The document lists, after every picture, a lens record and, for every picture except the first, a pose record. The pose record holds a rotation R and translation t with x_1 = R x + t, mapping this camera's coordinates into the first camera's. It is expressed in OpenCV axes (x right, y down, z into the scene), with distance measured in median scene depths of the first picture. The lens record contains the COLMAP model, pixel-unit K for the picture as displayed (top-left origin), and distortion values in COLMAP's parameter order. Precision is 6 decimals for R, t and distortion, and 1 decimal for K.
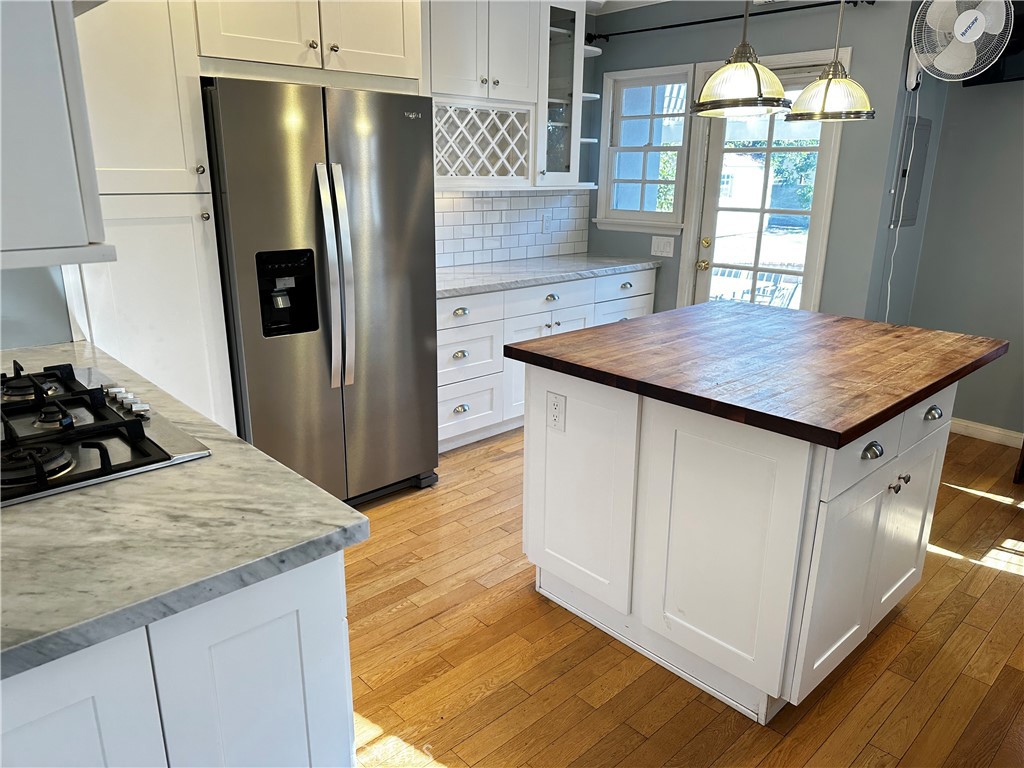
lens RADIAL K [[718.4, 0, 537.1], [0, 718.4, 382.8], [0, 0, 1]] dist [0.058700, -0.074027]
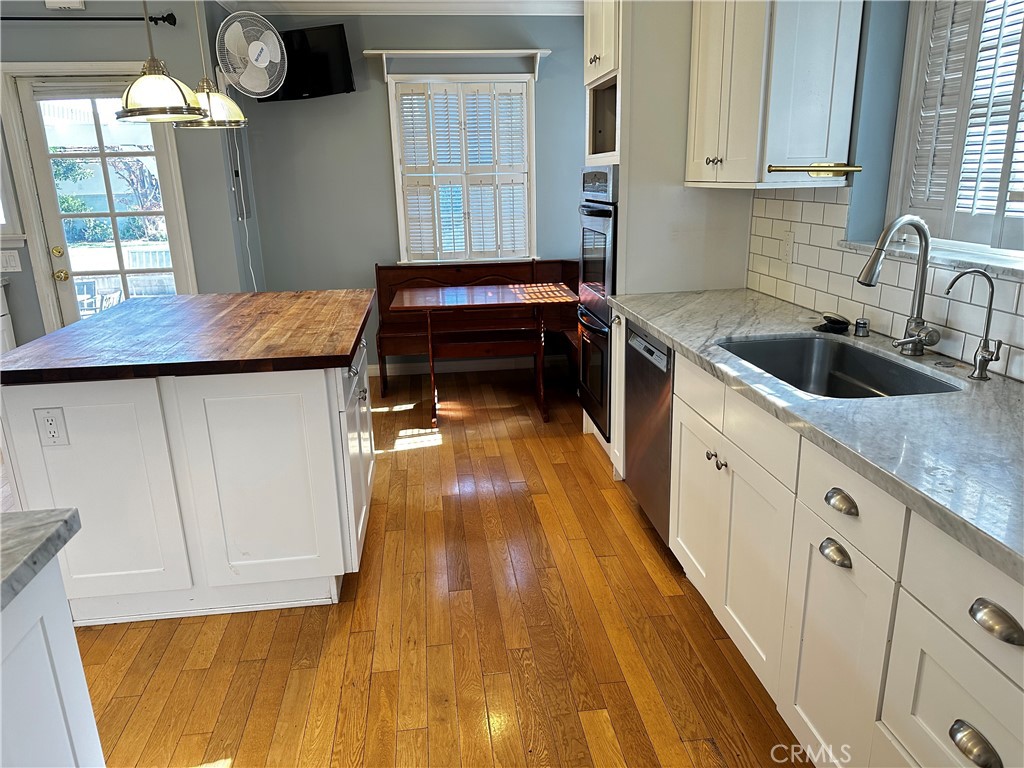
lens RADIAL K [[718.4, 0, 522.3], [0, 718.4, 387.4], [0, 0, 1]] dist [0.058700, -0.074027]
pose [[0.583363, -0.254179, 0.771415, -0.337874], [0.258711, 0.958451, 0.120163, 0.035897], [-0.769906, 0.129475, 0.624884, -0.080701]]
